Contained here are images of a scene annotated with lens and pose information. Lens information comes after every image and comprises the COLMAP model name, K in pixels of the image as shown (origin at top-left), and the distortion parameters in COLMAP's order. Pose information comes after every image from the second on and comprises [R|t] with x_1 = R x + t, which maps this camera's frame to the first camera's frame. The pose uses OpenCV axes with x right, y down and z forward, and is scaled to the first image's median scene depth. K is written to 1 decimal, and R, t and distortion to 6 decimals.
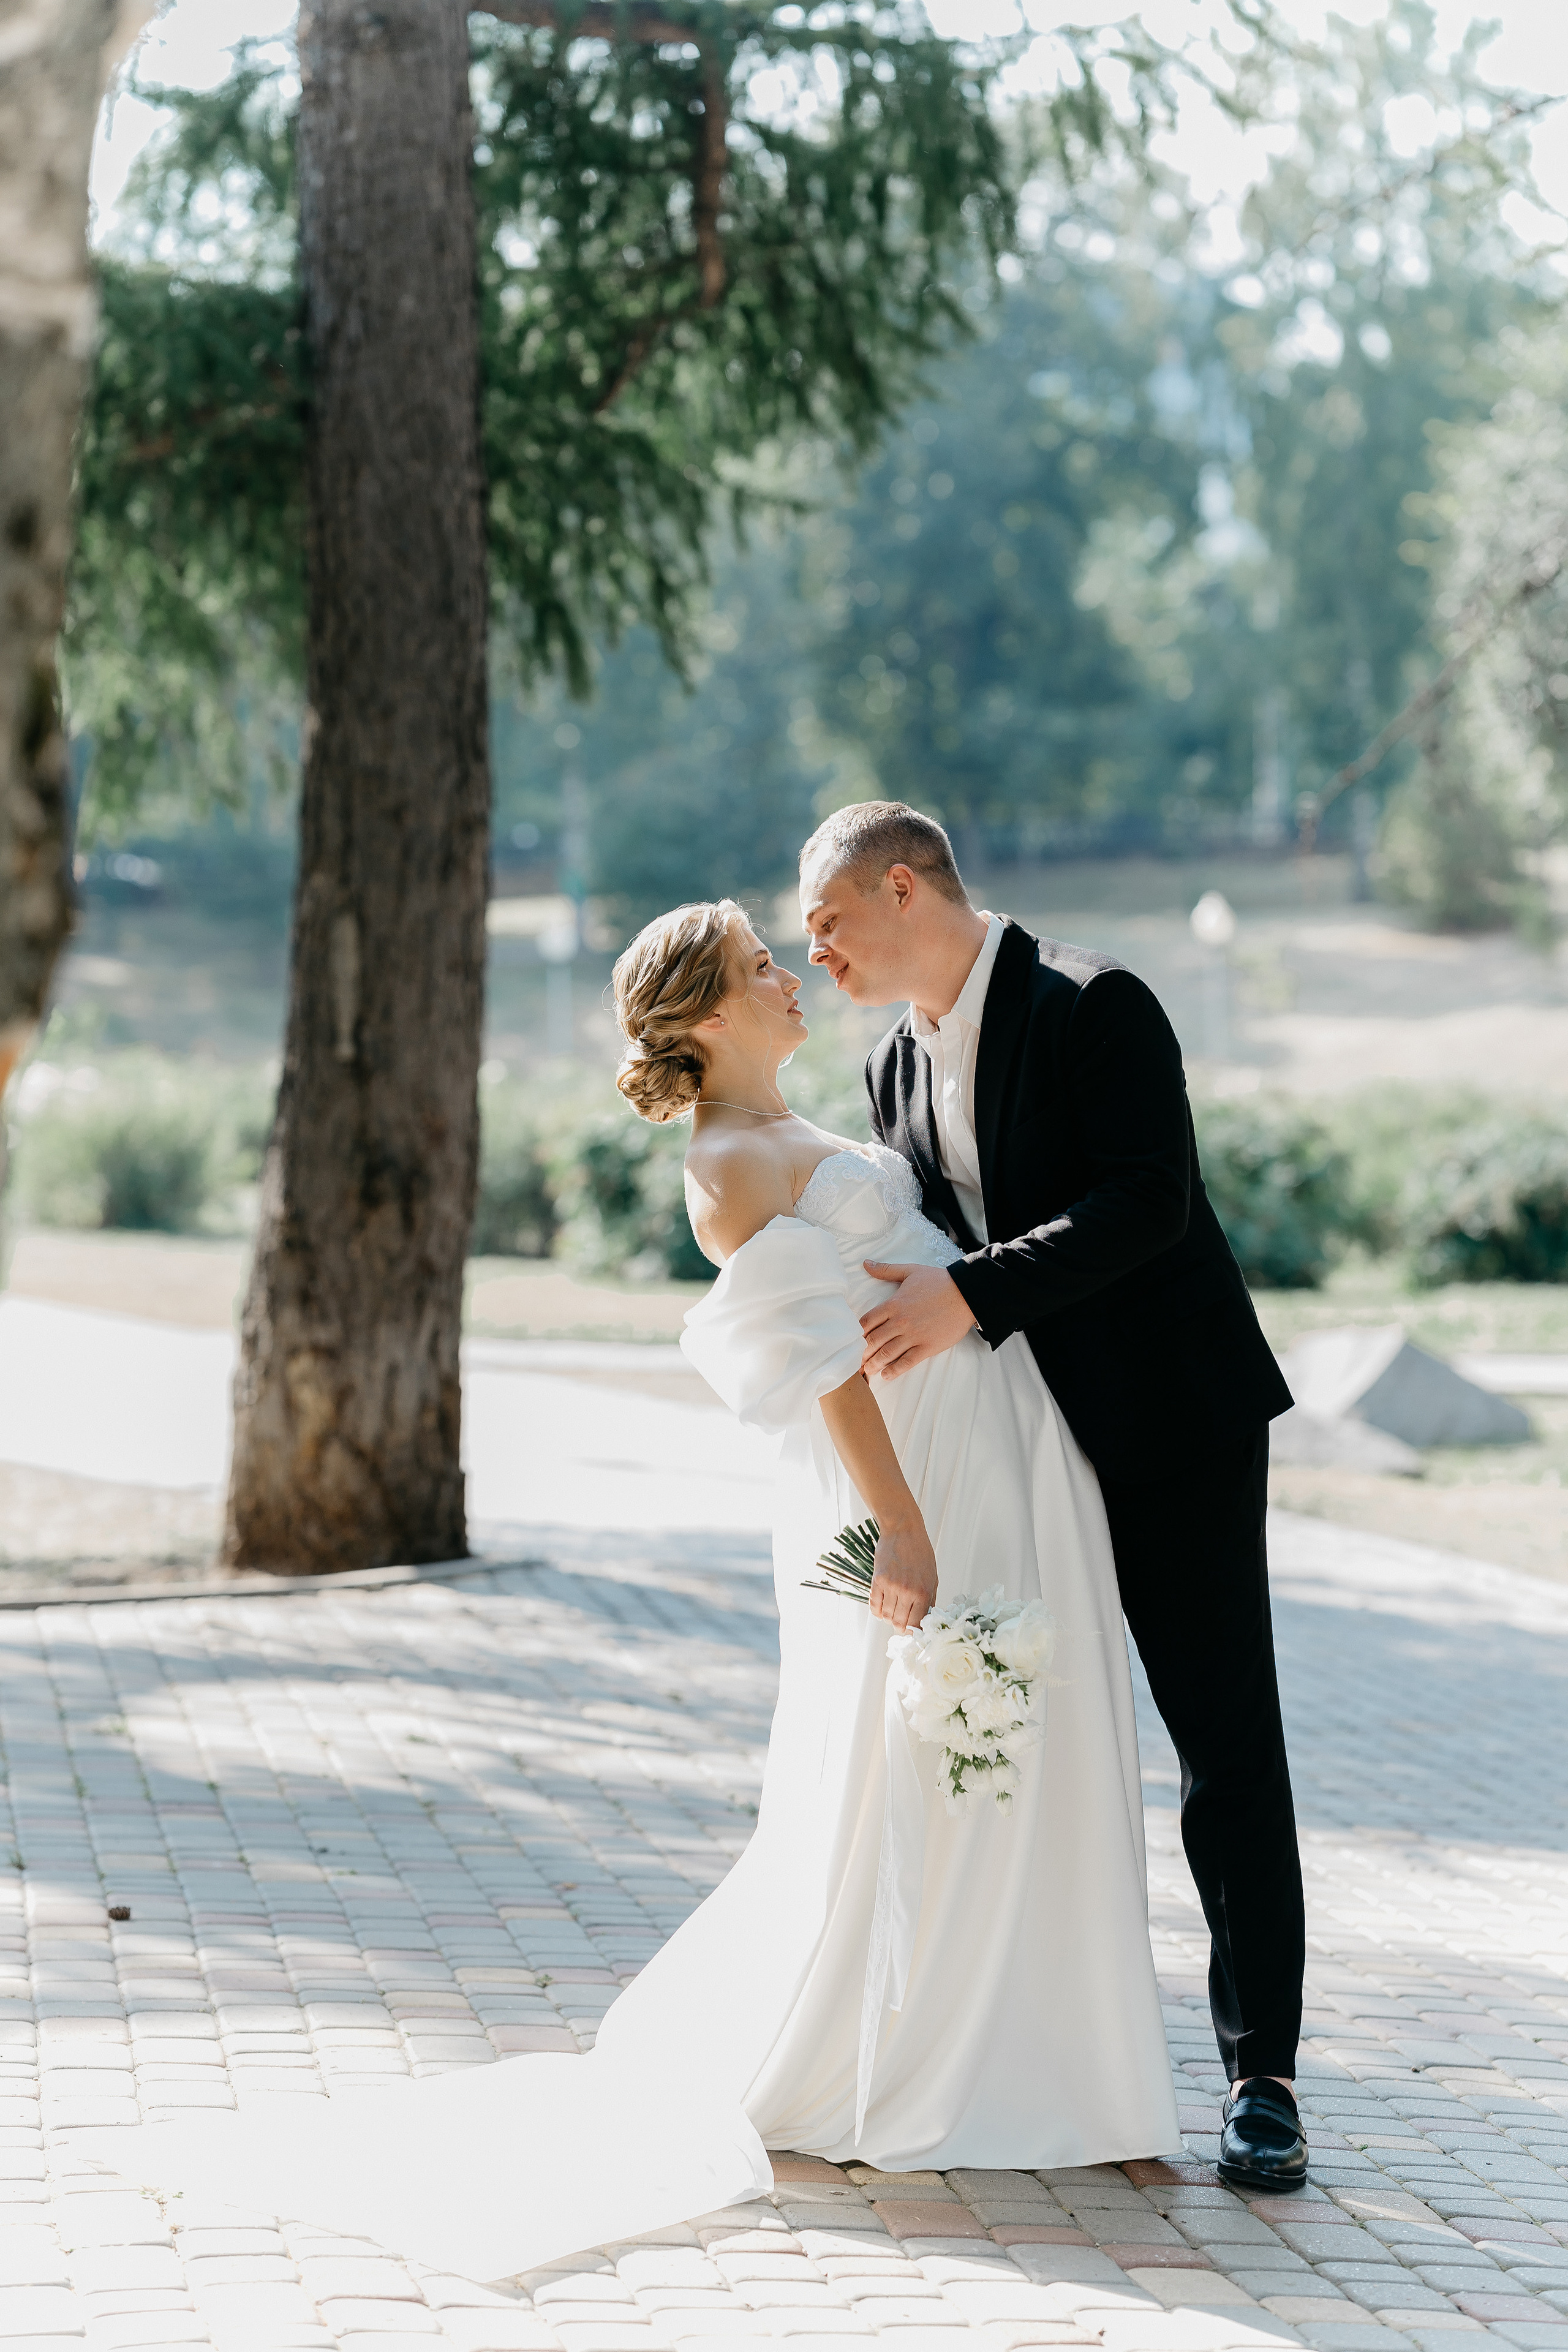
lens RADIAL K [[6703.7, 0, 731.7], [0, 6703.7, 1151.1], [0, 0, 1]] dist [1.039057, 0.000000]
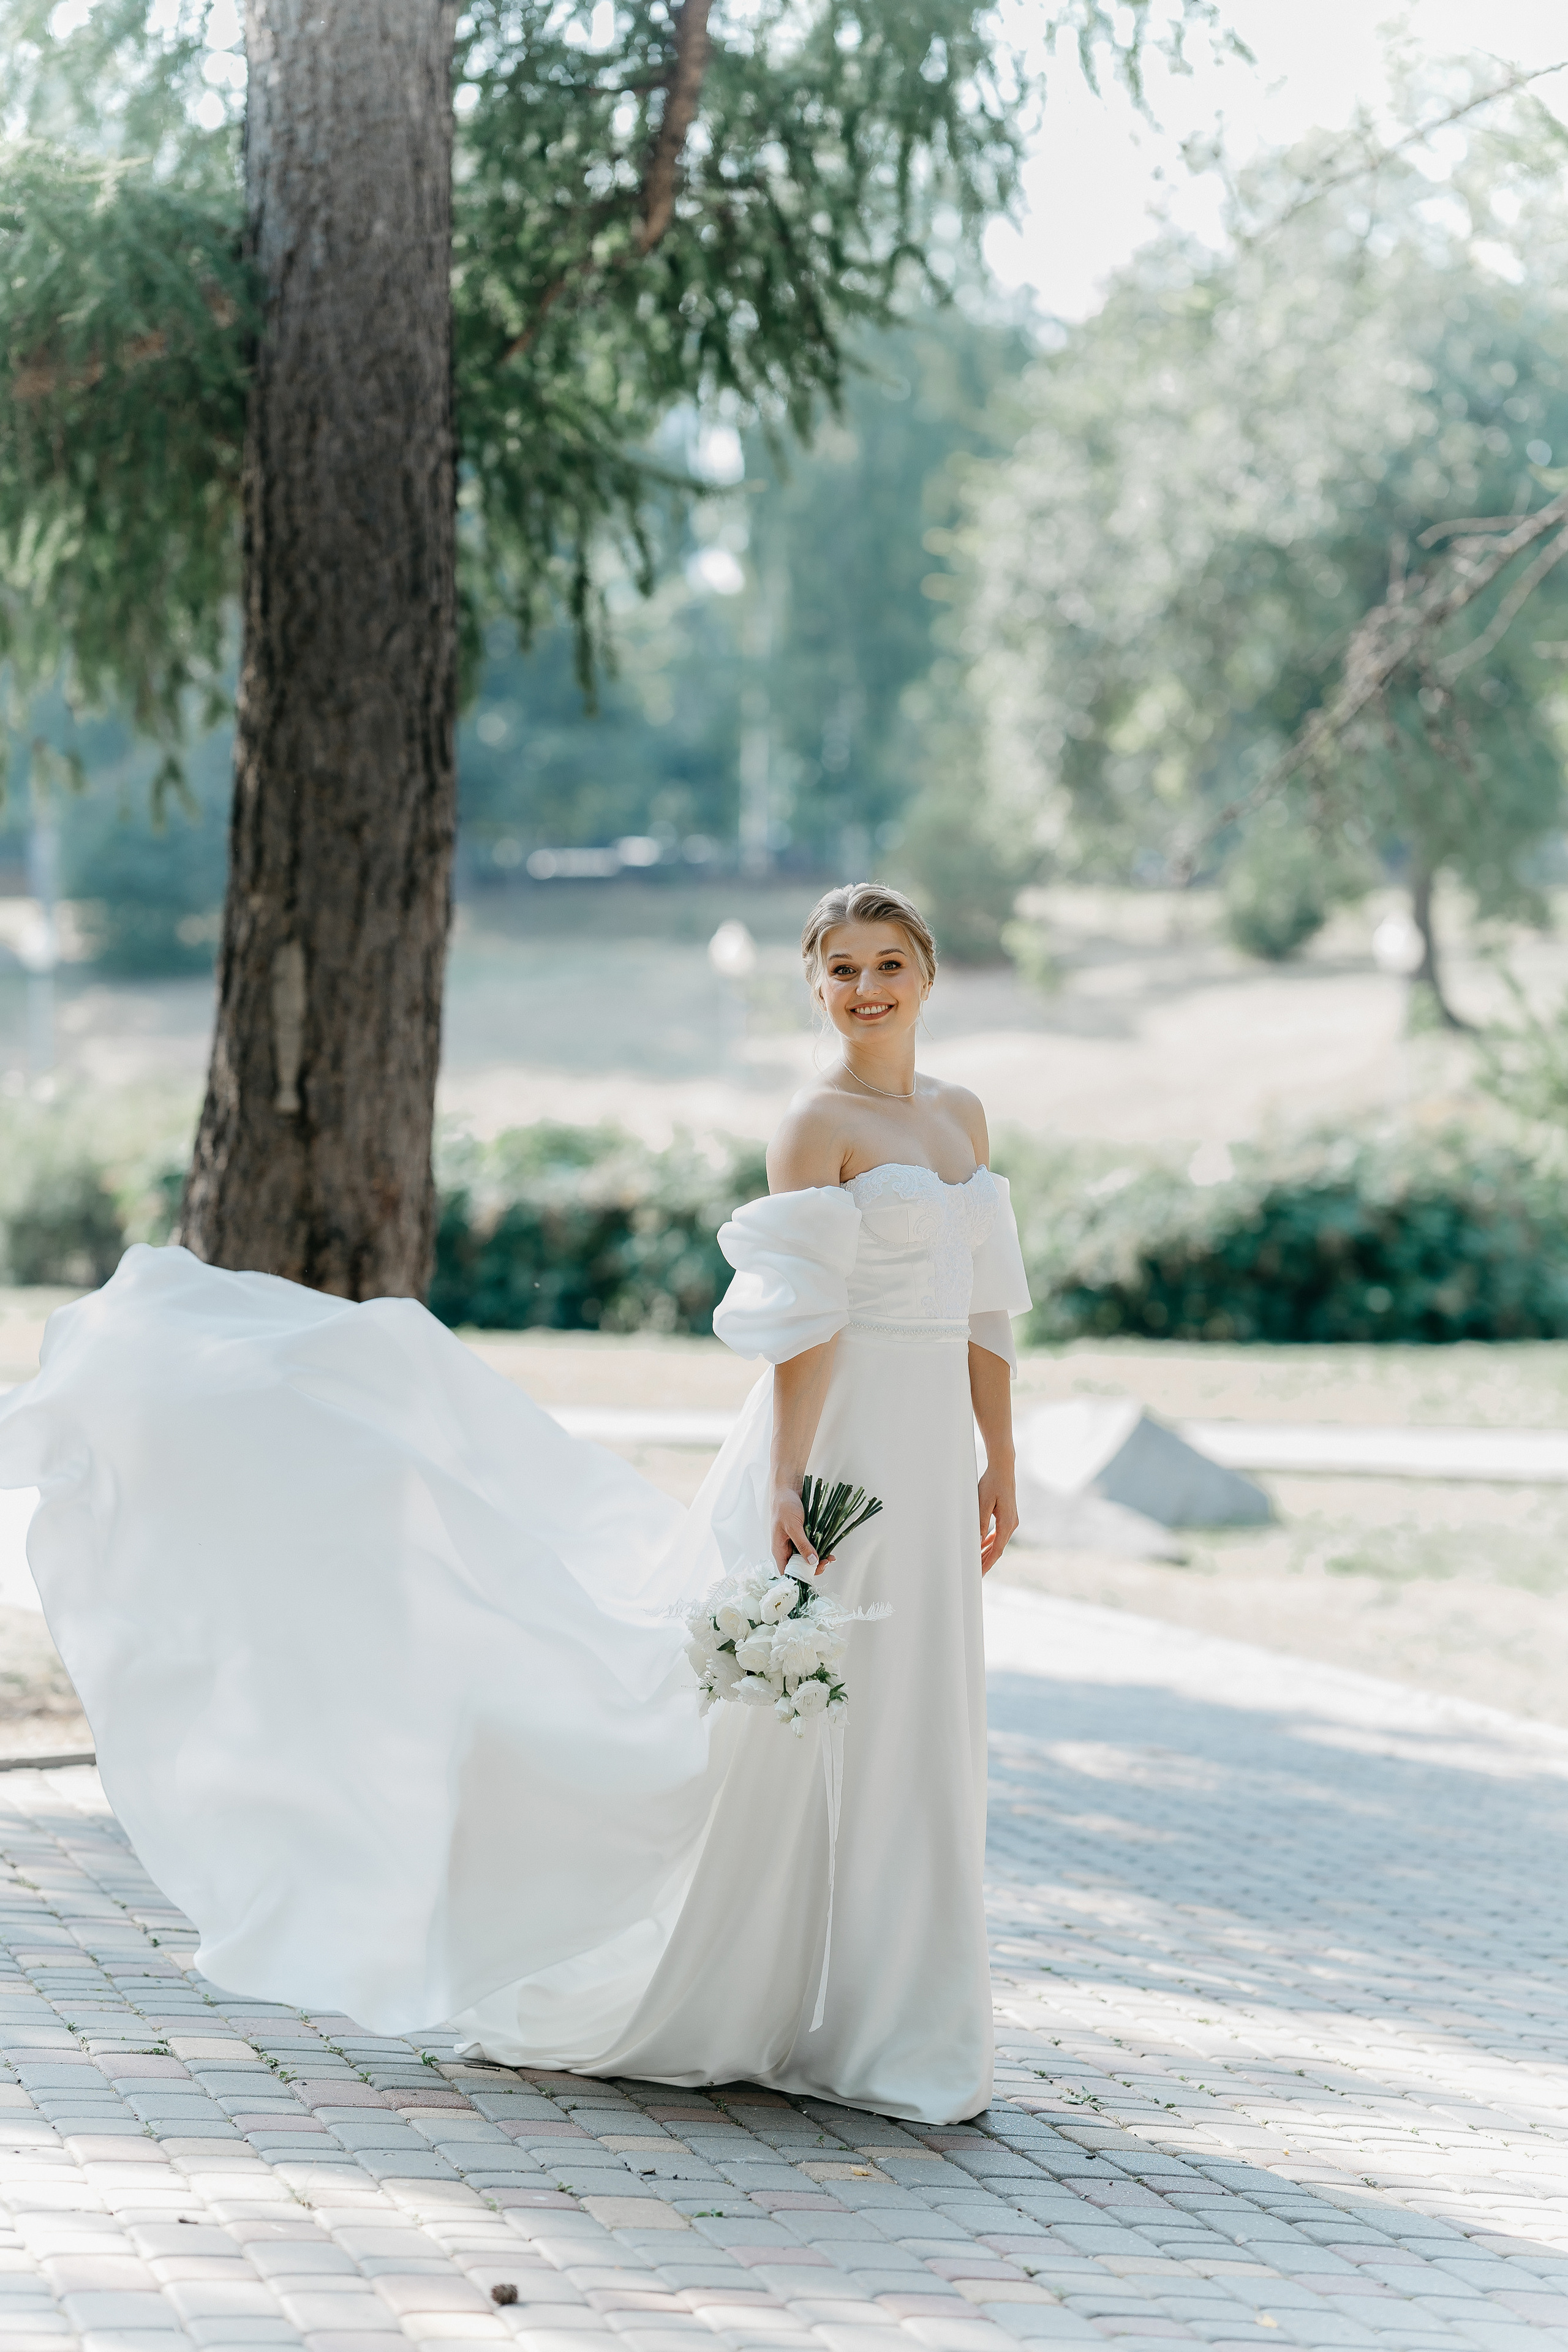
lens RADIAL K [[6703.7, 0, 814.6], [0, 6703.7, 1159.1], [0, 0, 1]] dist [1.039057, 0.000000]
pose [[0.993579, 0.025341, 0.110268, -0.084864], [-0.025234, 0.999679, -0.002370, -0.007362], [-0.110293, -0.000428, 0.993899, 0.141313]]
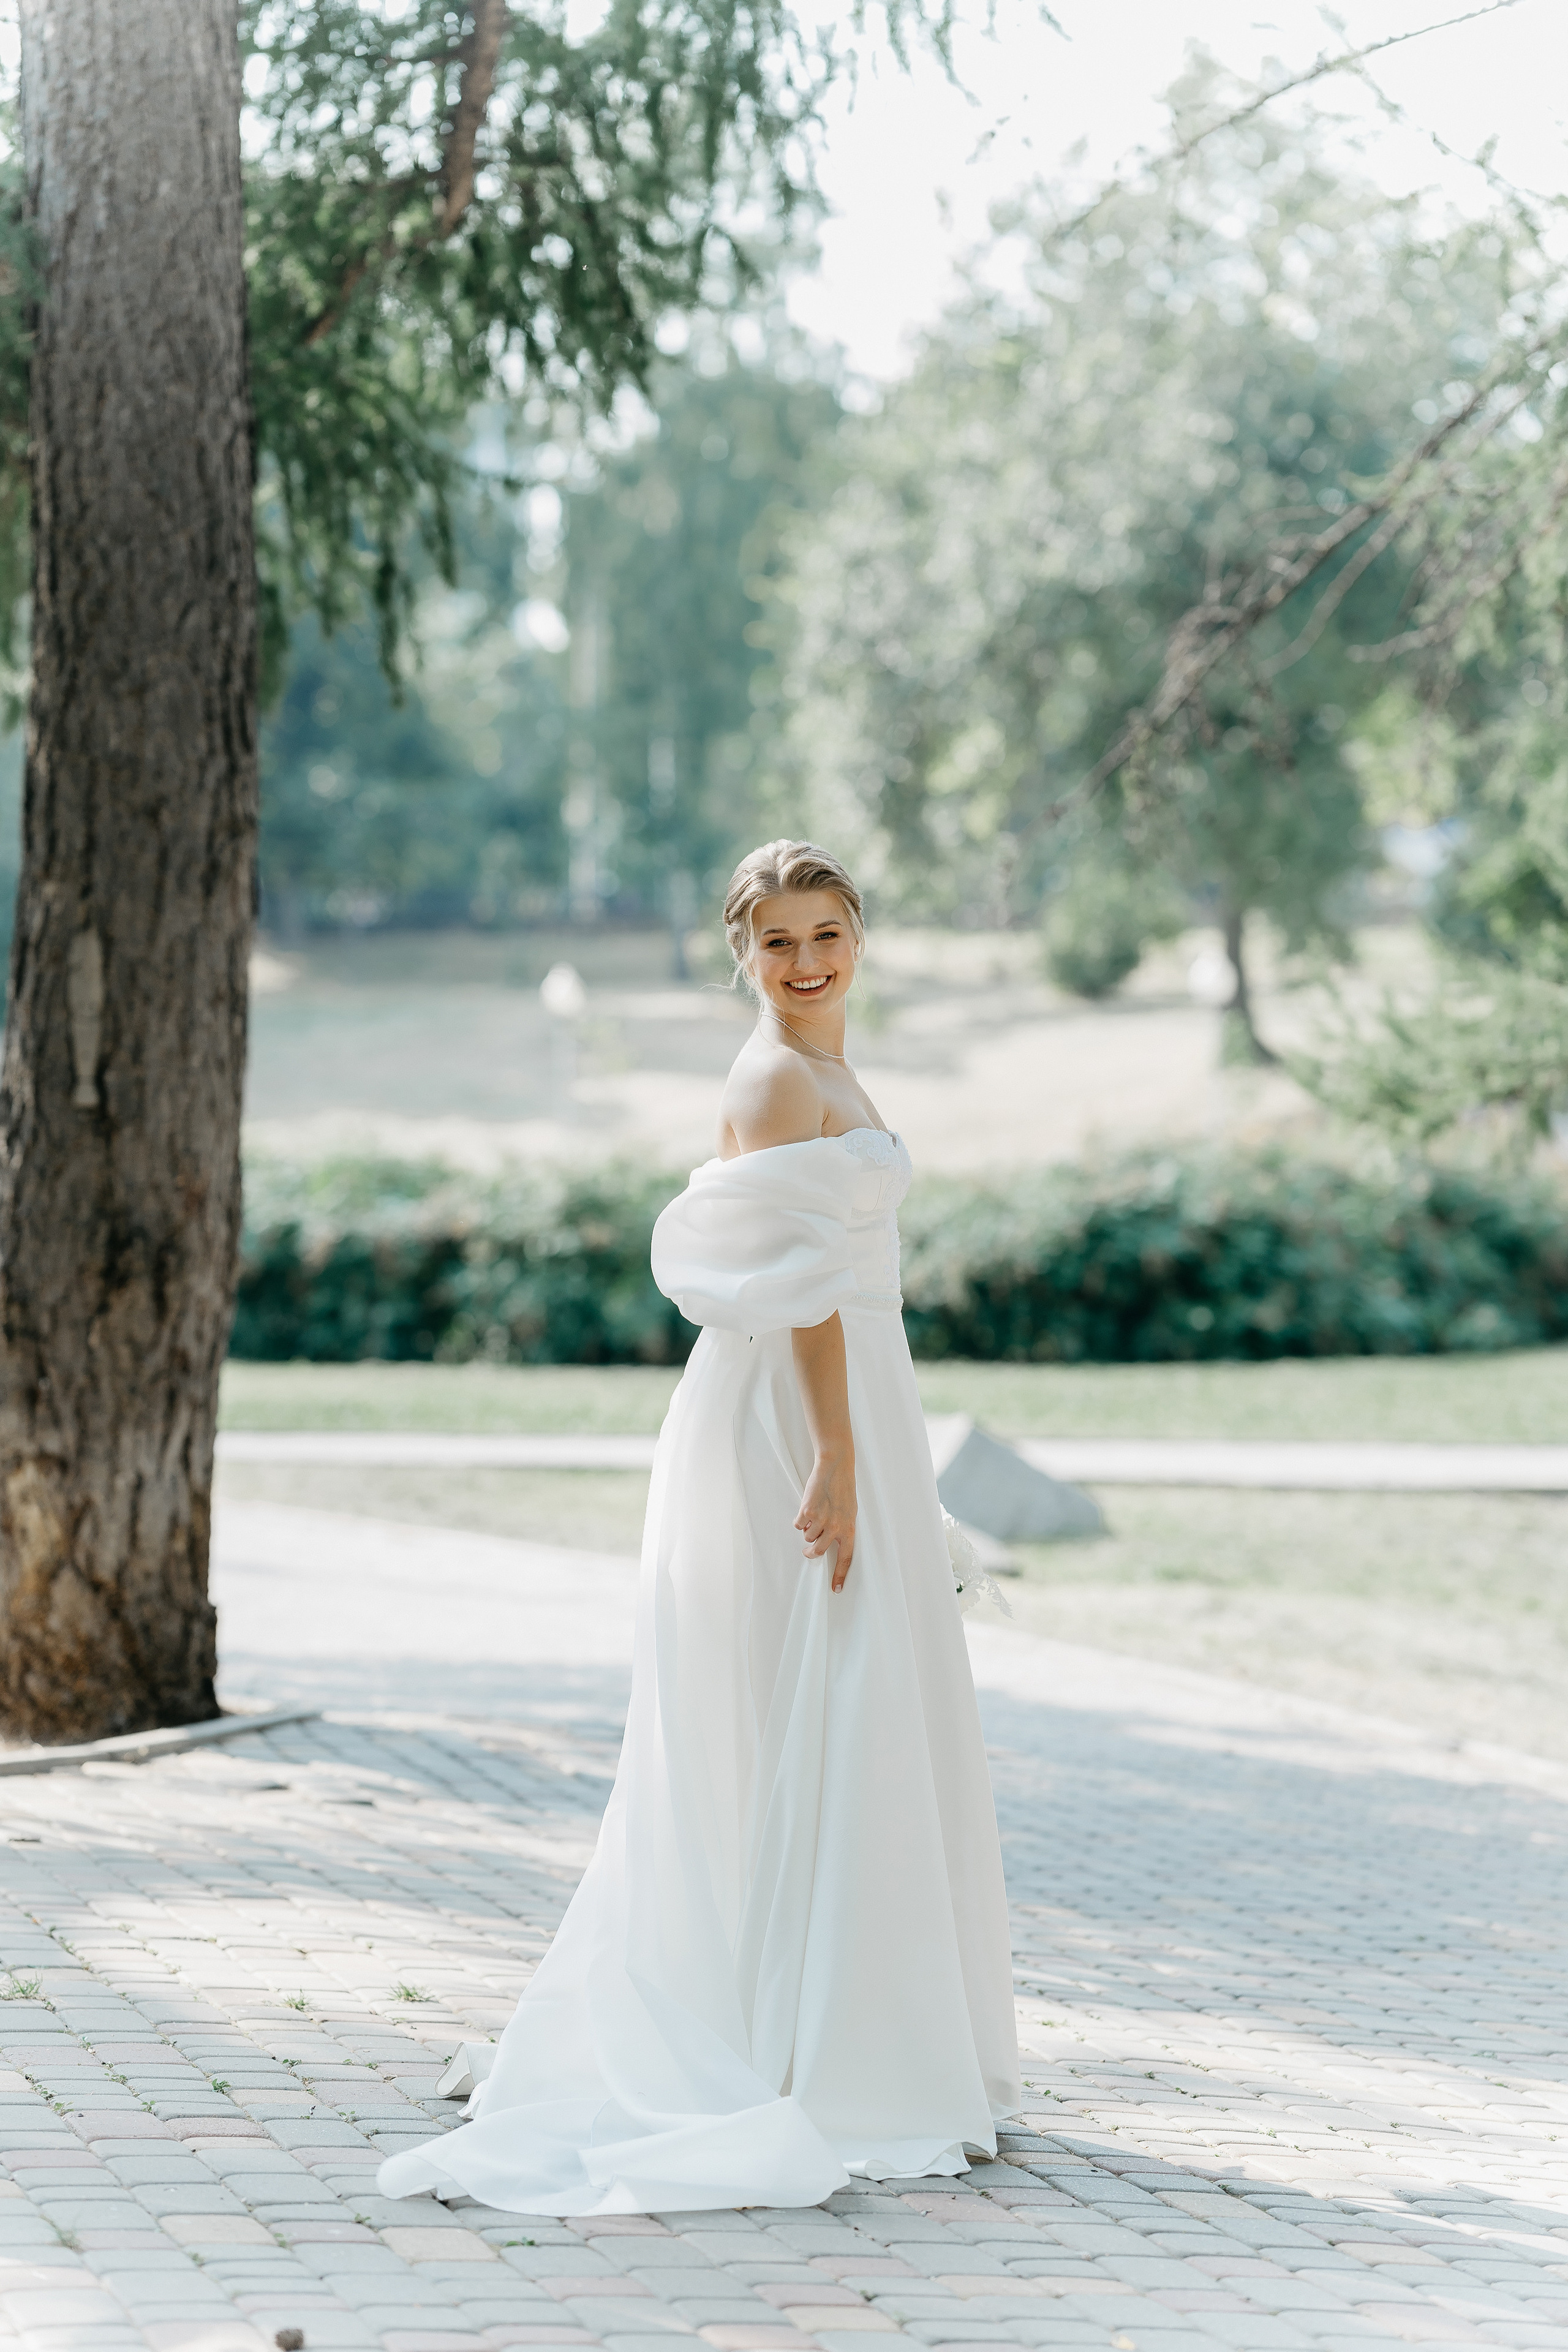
lens RADIAL K [[6477.0, 0, 841.5], [0, 6477.0, 1138.5], [0, 0, 1]] dist [1.117273, 0.000000]
pose [[0.990129, 0.012943, 0.139561, -0.077757], [-0.011129, 0.999843, -0.013772, 0.000218], [-0.139717, 0.012083, 0.990118, 0.190478]]
